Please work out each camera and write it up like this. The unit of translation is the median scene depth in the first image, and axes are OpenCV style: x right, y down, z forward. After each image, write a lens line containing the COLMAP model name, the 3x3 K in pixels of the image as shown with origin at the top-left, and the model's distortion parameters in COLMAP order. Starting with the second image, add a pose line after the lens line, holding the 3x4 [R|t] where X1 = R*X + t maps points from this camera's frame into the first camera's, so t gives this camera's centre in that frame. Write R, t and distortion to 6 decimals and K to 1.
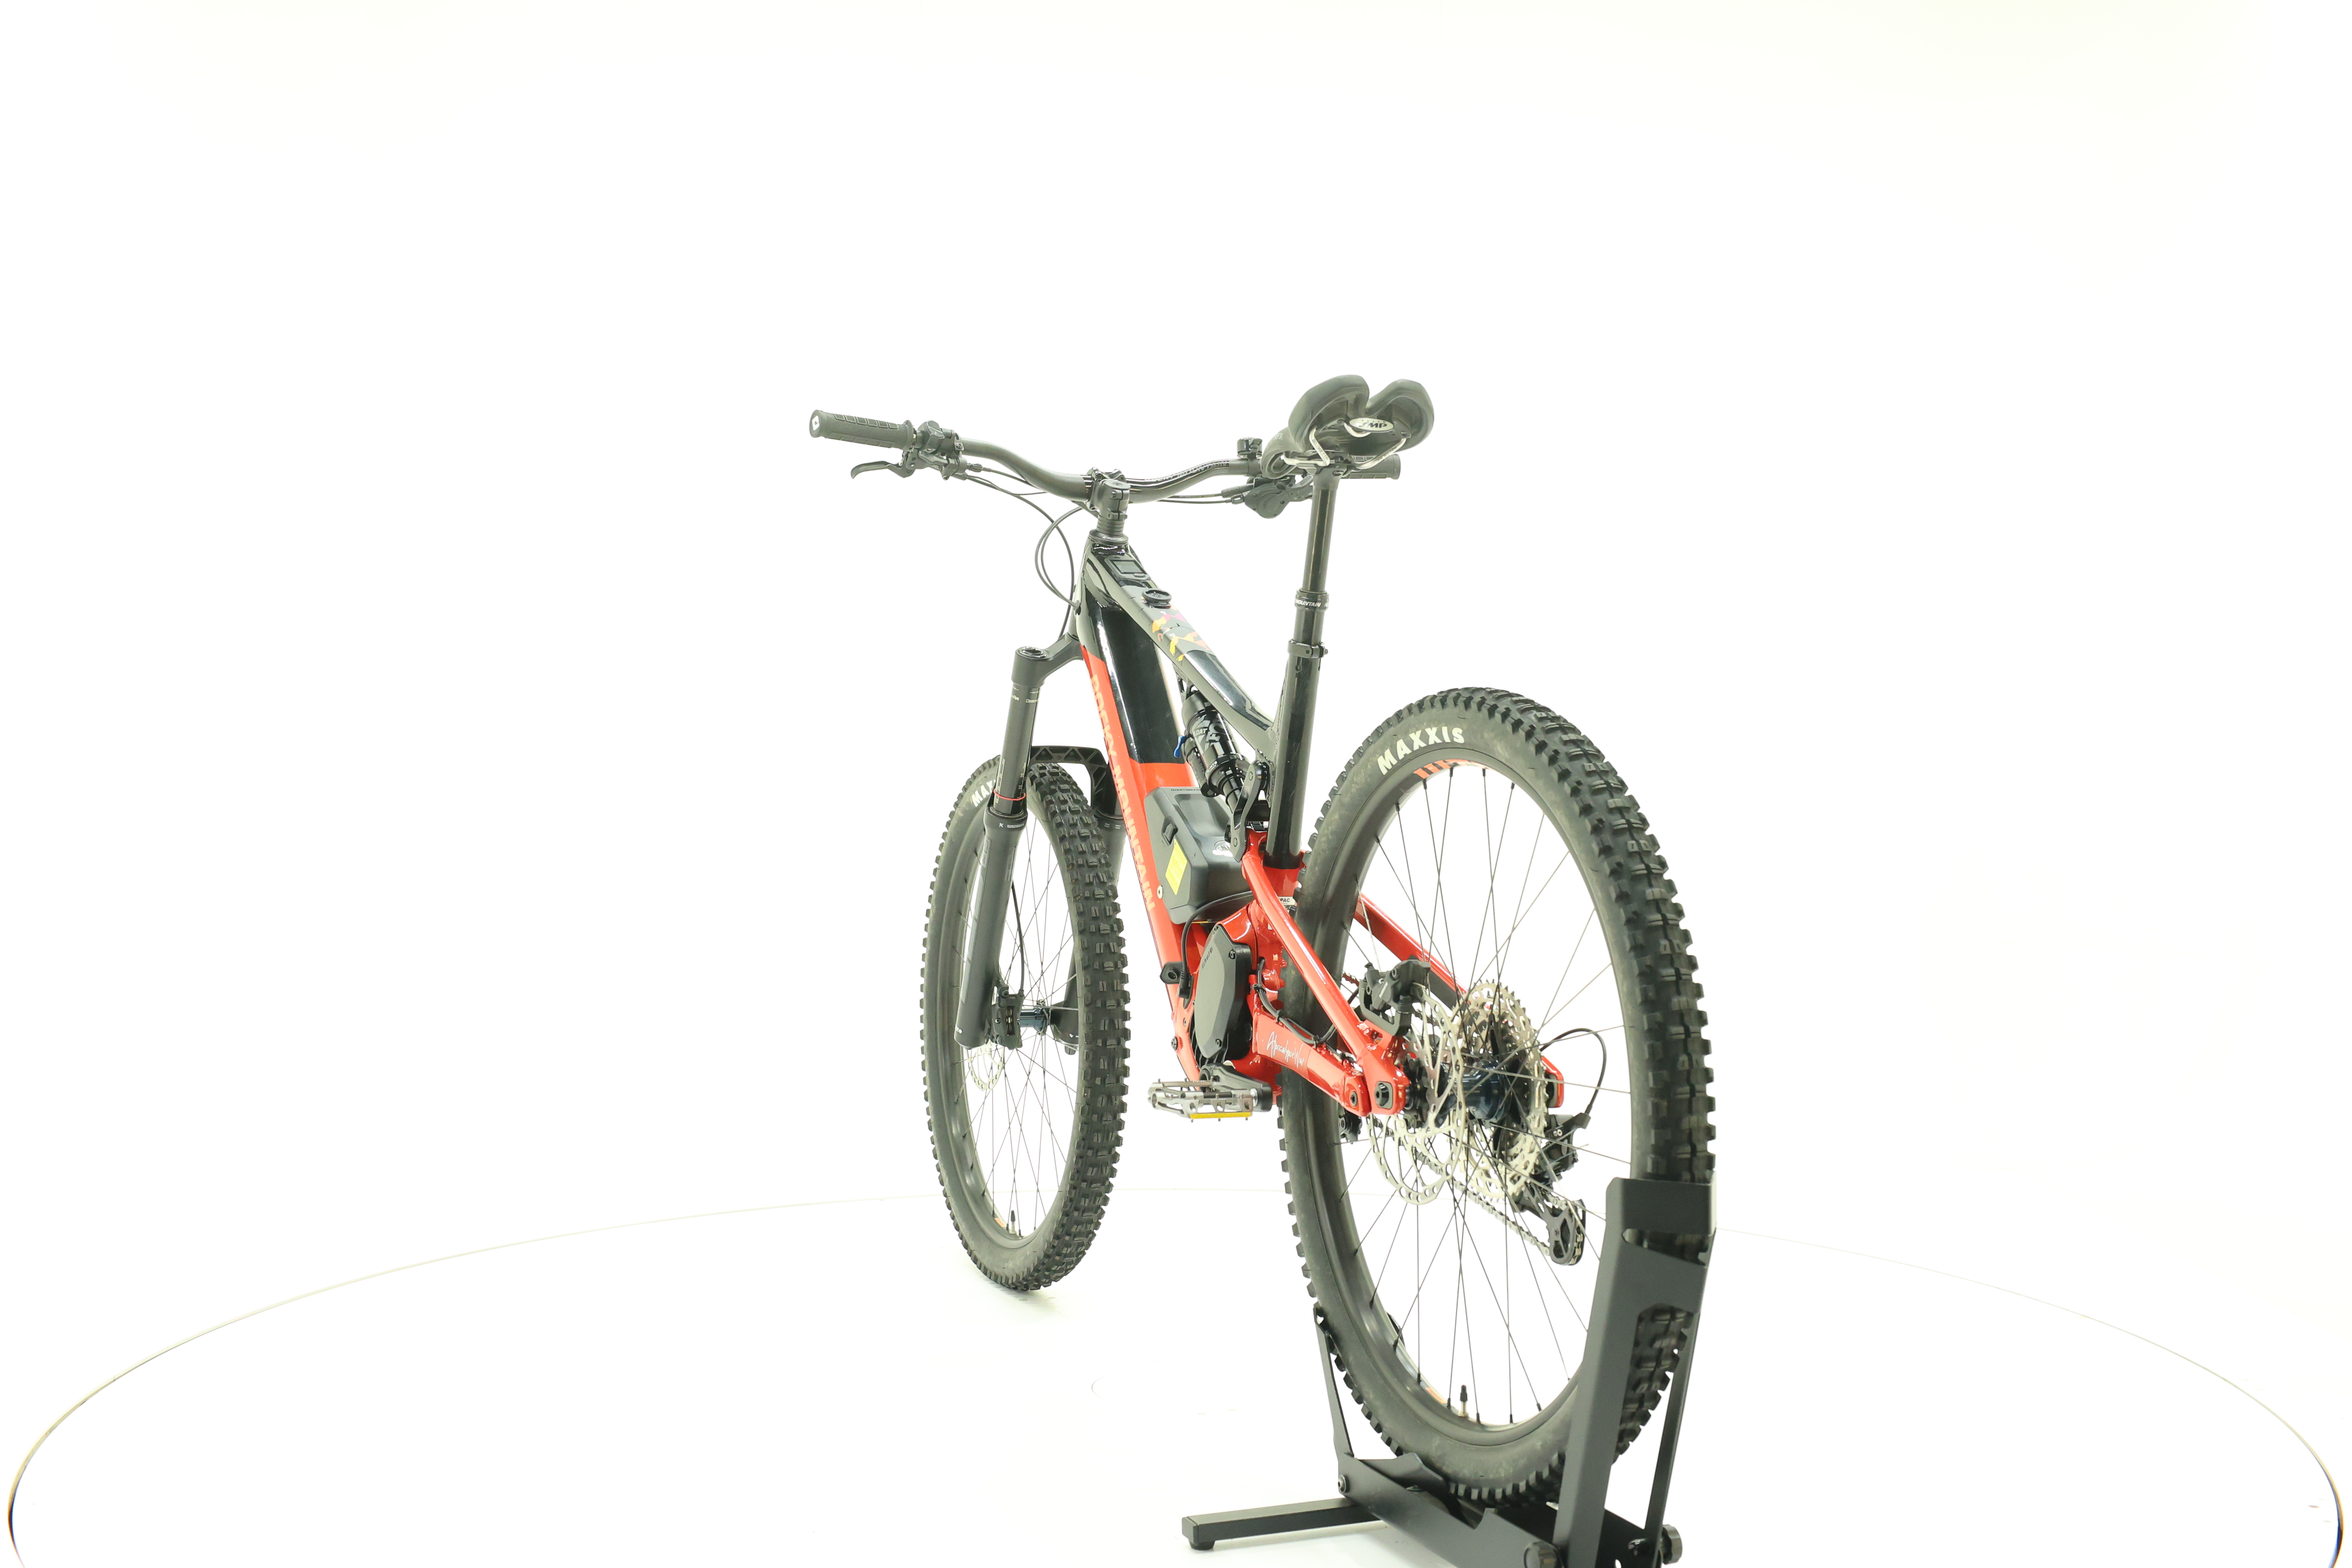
lens RADIAL K [[2526.5, 0, 1174.4], [0, 2526.5, 772.3], [0, 0, 1]] dist [0.003303, 0.000000]
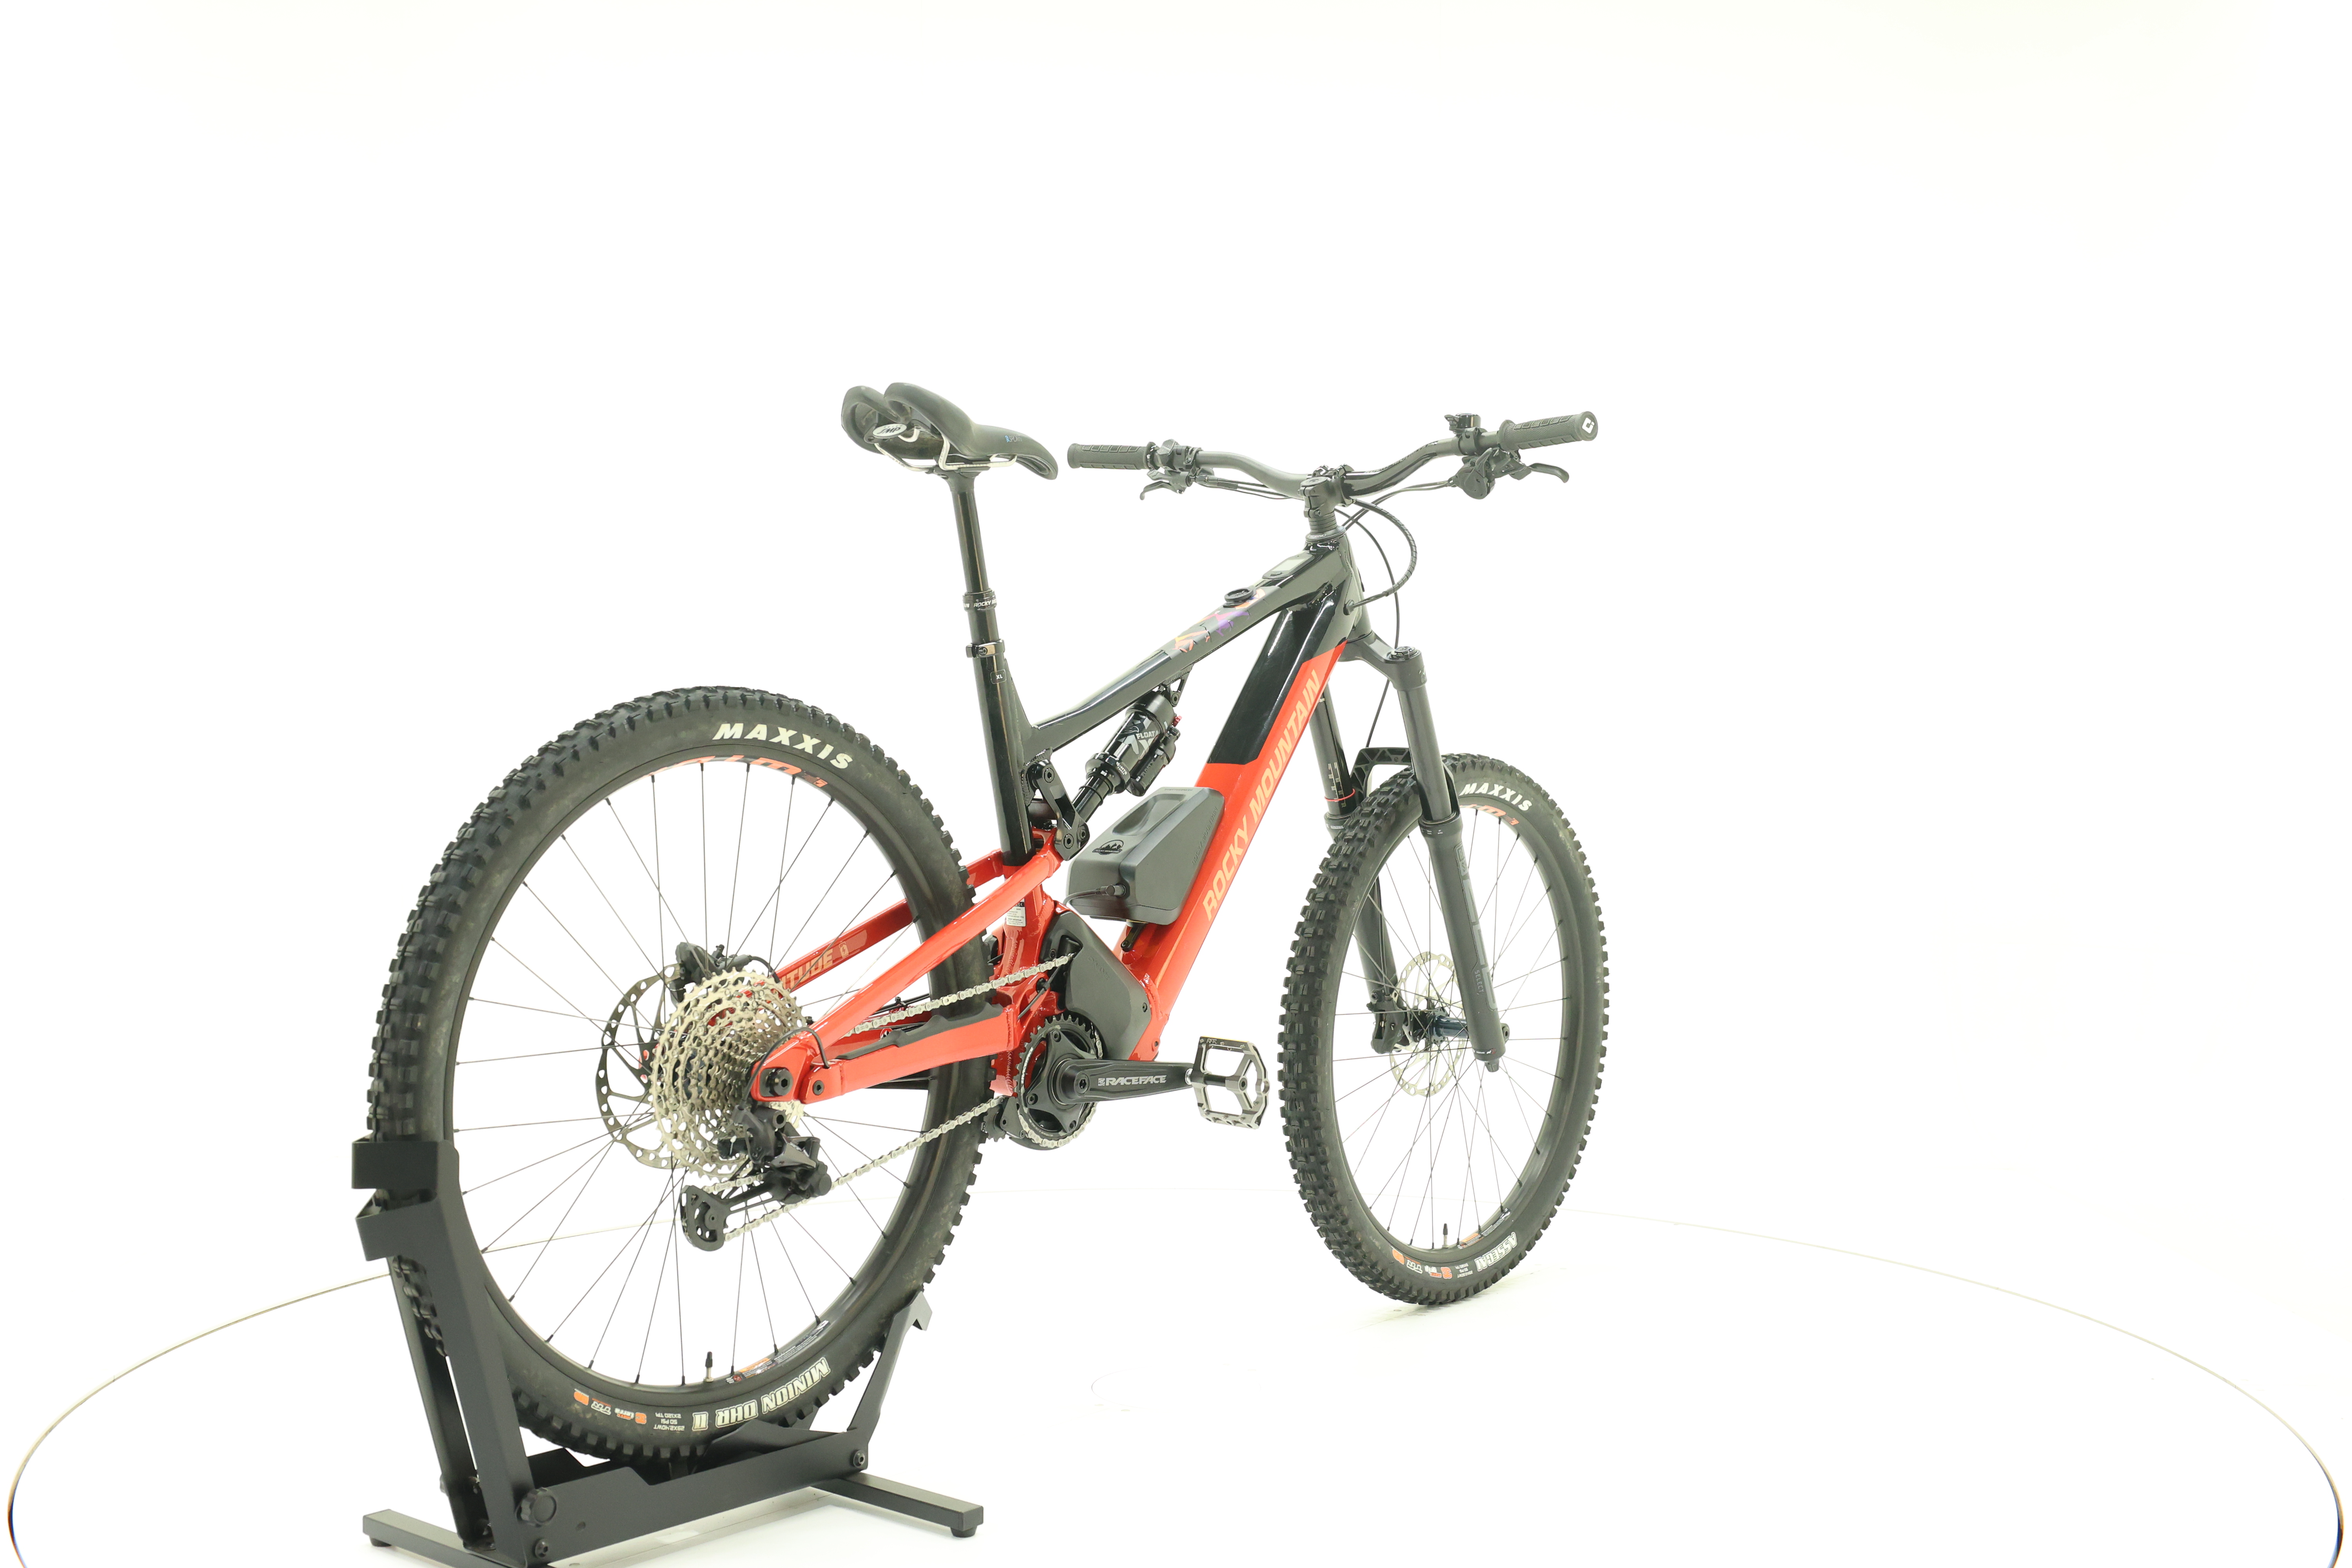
lens RADIAL K [[2526.5, 0, 1173.9], [0, 2526.5, 776.6], [0, 0, 1]] dist [0.003303, 0.000000]
pose [[0.472844, 0.012617, -0.881056, 0.843946], [-0.016009, 0.999855, 0.005727, -0.003815], [0.881001, 0.011396, 0.472978, 0.502715]]
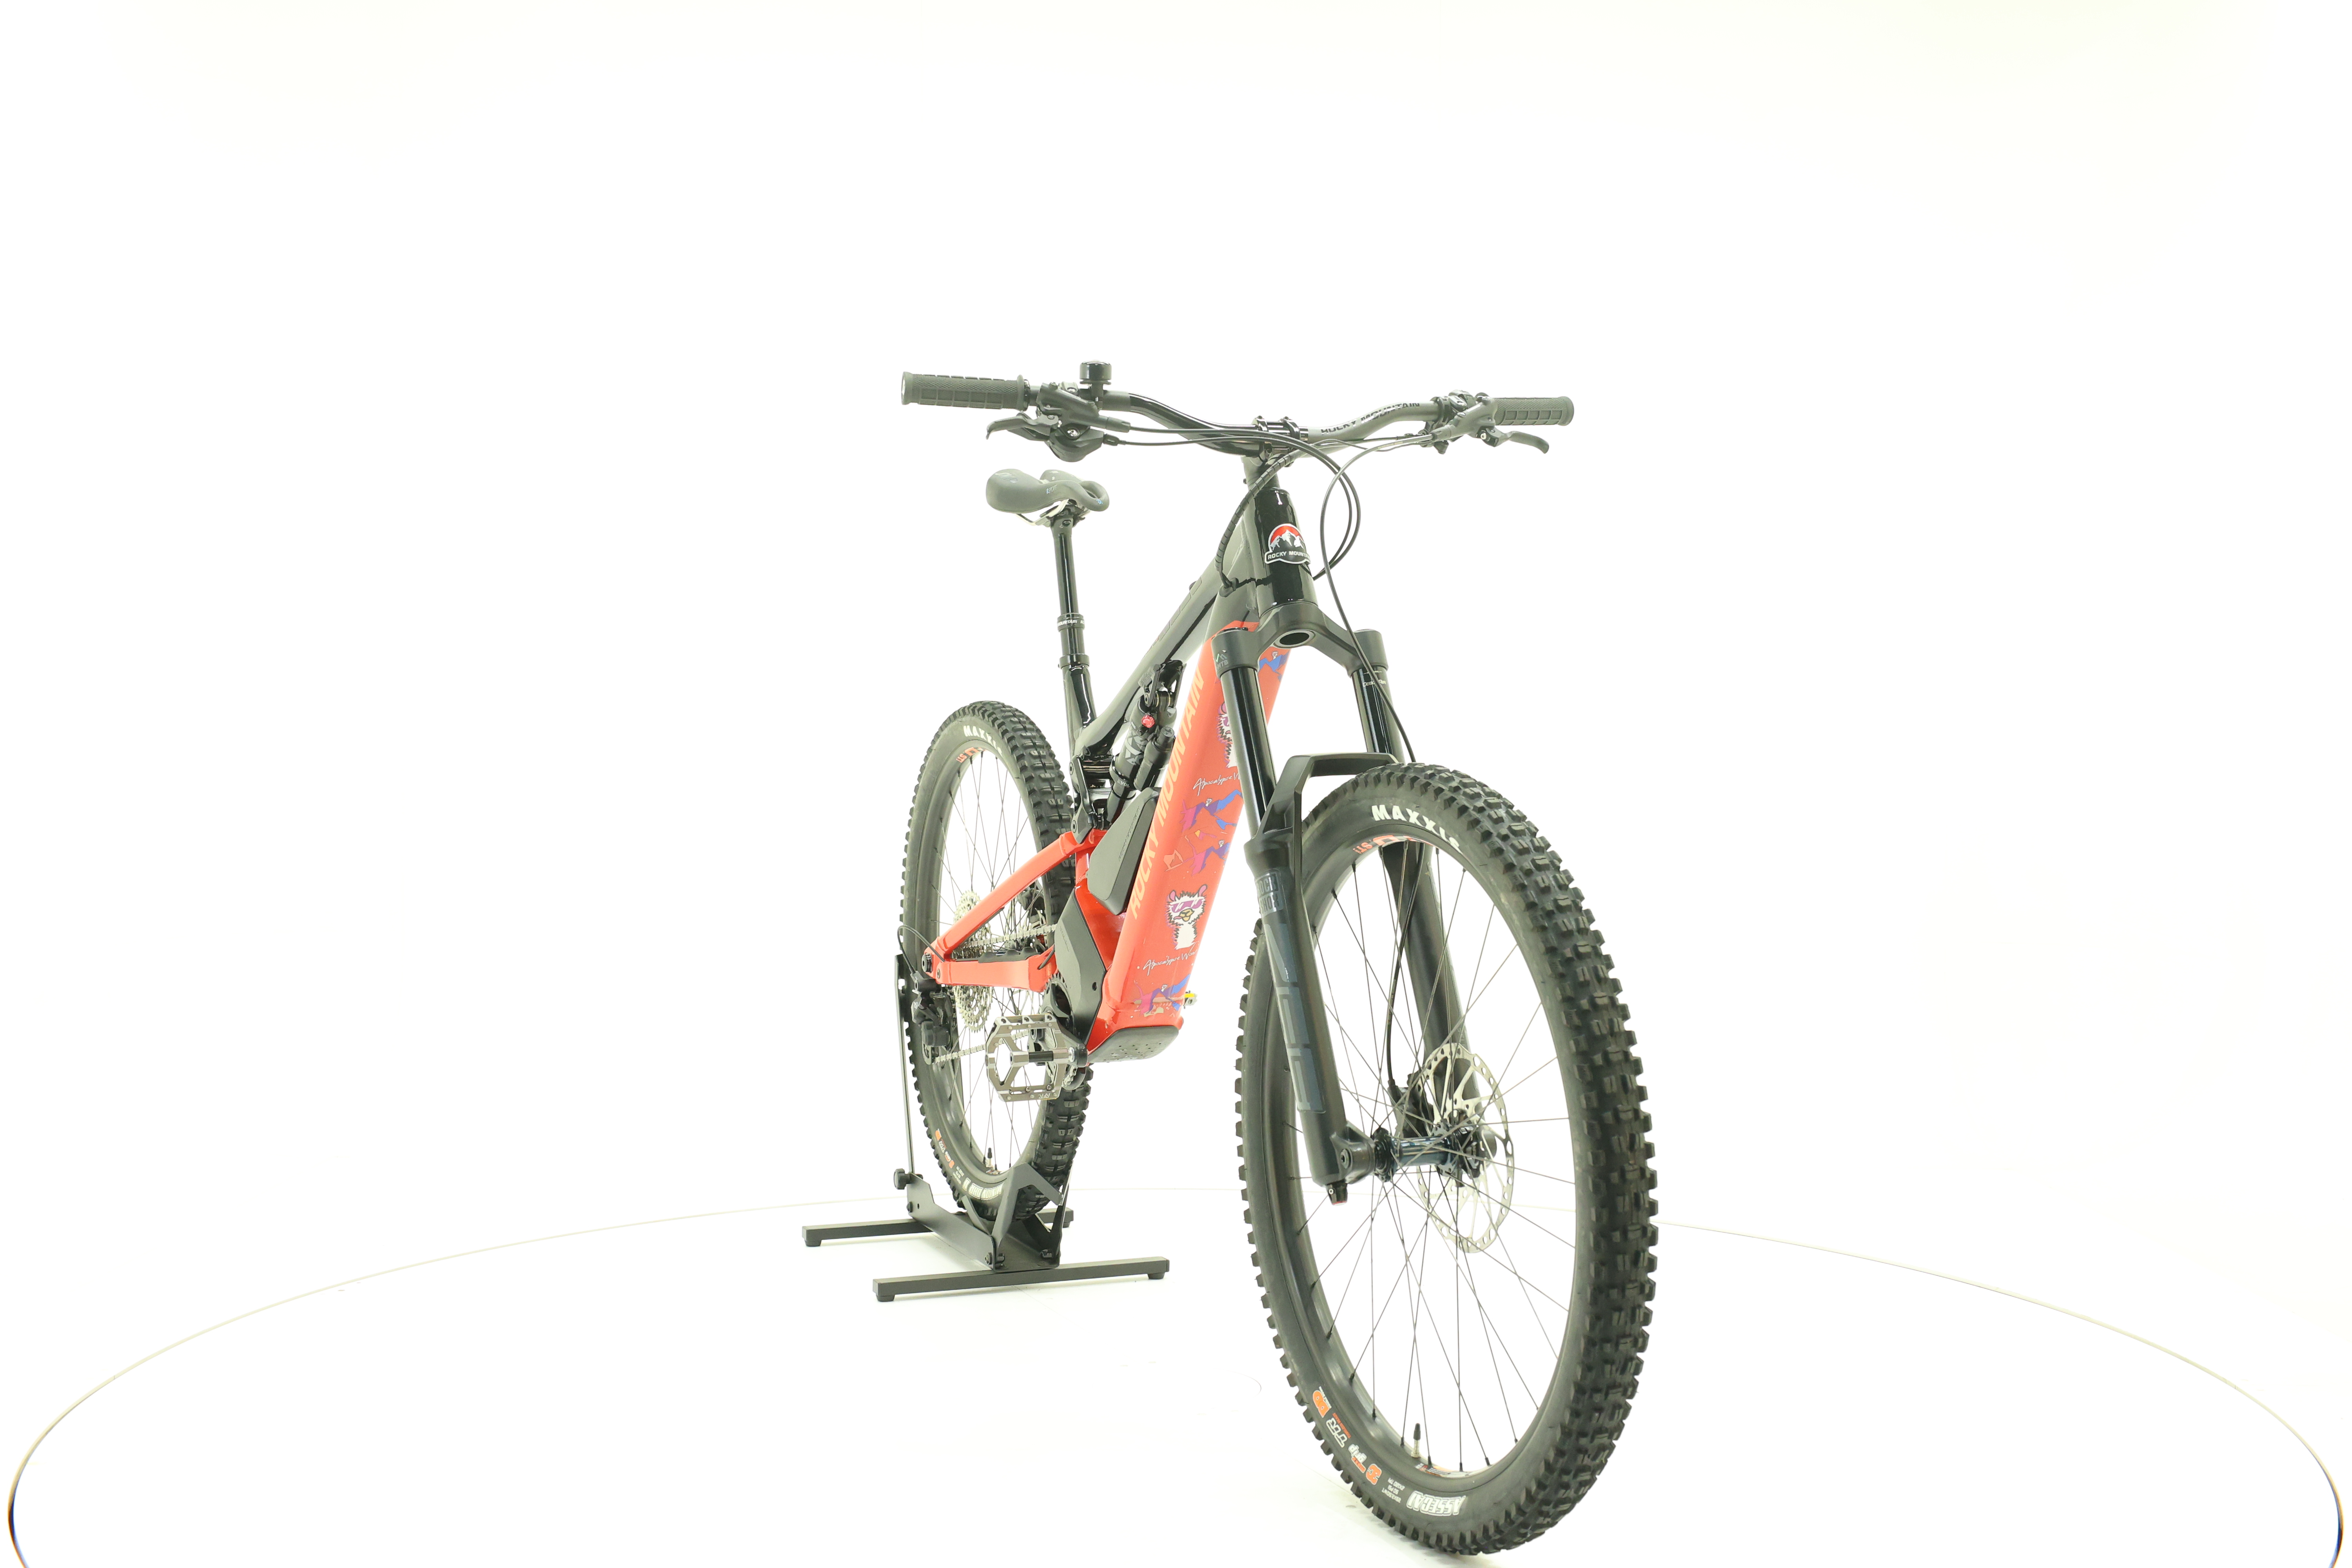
lens RADIAL K [[2526.5, 0, 1176.6], [0, 2526.5, 782.6], [0, 0, 1]] dist [0.003303, 0.000000]
pose [[-0.999922, -0.008021, -0.009531, 0.011530], [-0.008386, 0.999210, 0.038857, -0.033233], [0.009212, 0.038934, -0.999199, 1.912208]]
